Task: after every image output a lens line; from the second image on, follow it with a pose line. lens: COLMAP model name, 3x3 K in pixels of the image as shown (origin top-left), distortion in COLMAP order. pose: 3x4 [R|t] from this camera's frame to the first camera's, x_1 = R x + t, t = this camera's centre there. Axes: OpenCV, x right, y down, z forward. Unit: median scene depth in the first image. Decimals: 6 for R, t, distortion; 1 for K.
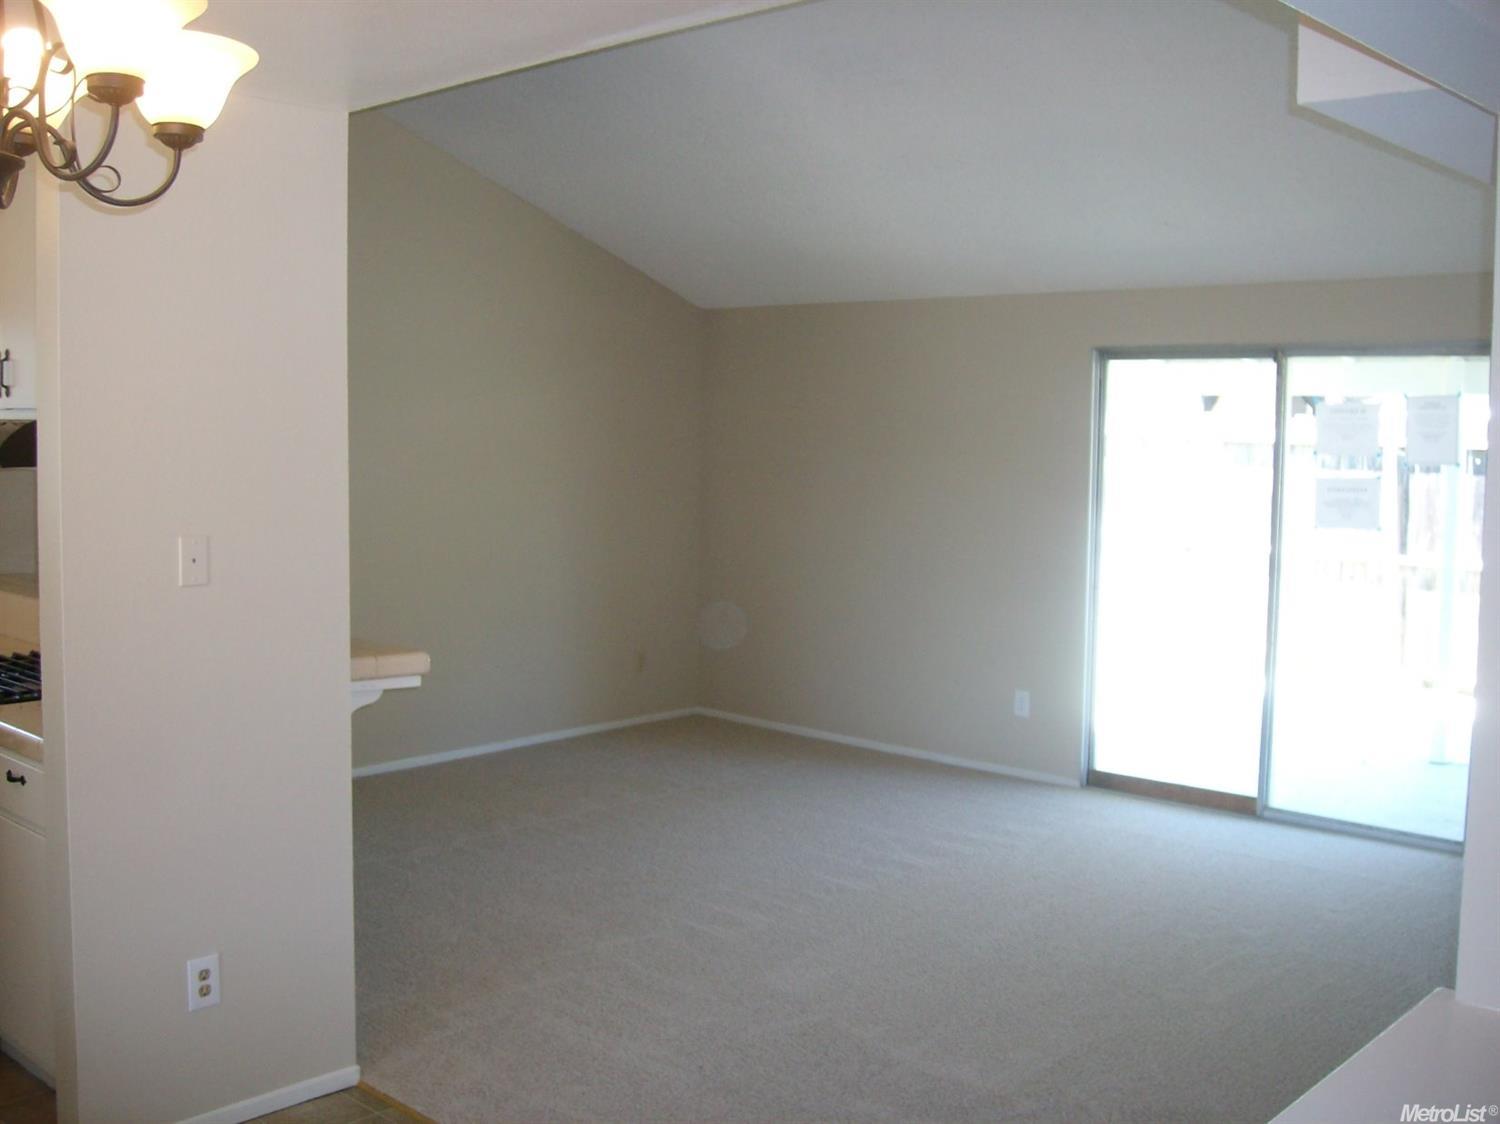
lens RADIAL K [[1541.4, 0, 760.0], [0, 1541.4, 559.0], [0, 0, 1]] dist [-0.158389, 0.147966]
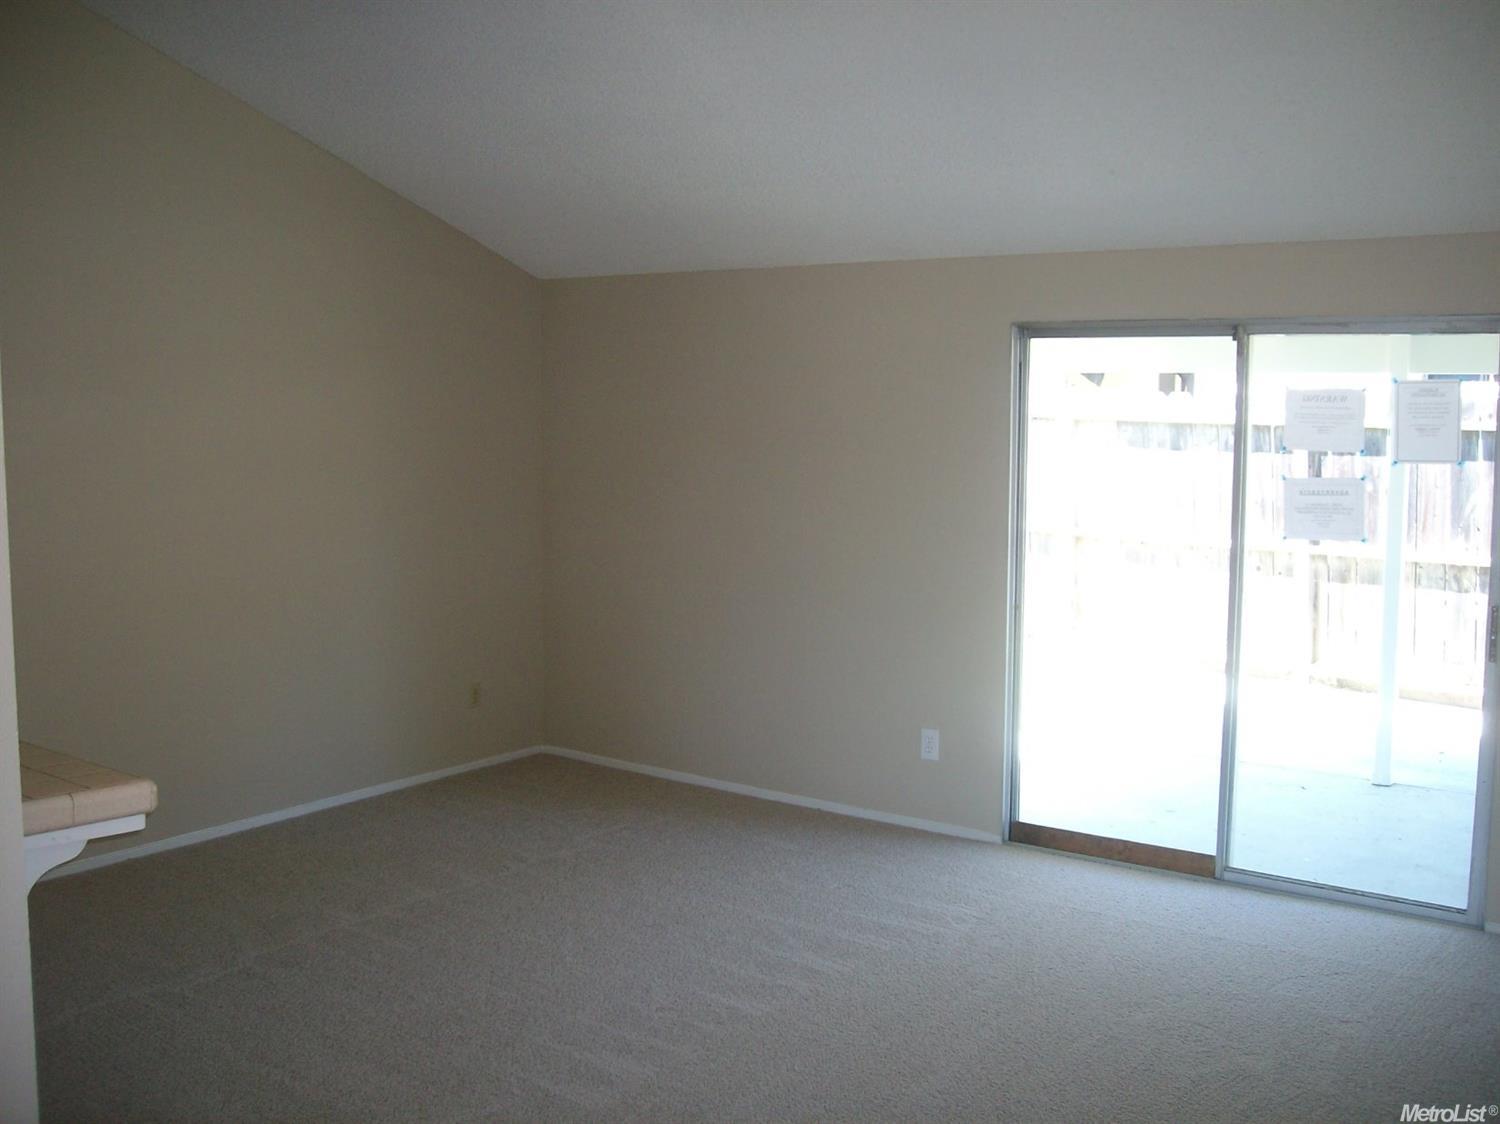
lens RADIAL K [[1554.5, 0, 755.7], [0, 1554.5, 541.1], [0, 0, 1]] dist [-0.154698, 0.149824]
pose [[0.995124, -0.017026, 0.097149, -0.007078], [0.016440, 0.999842, 0.006831, -0.028447], [-0.097250, -0.005201, 0.995246, 0.177805]]
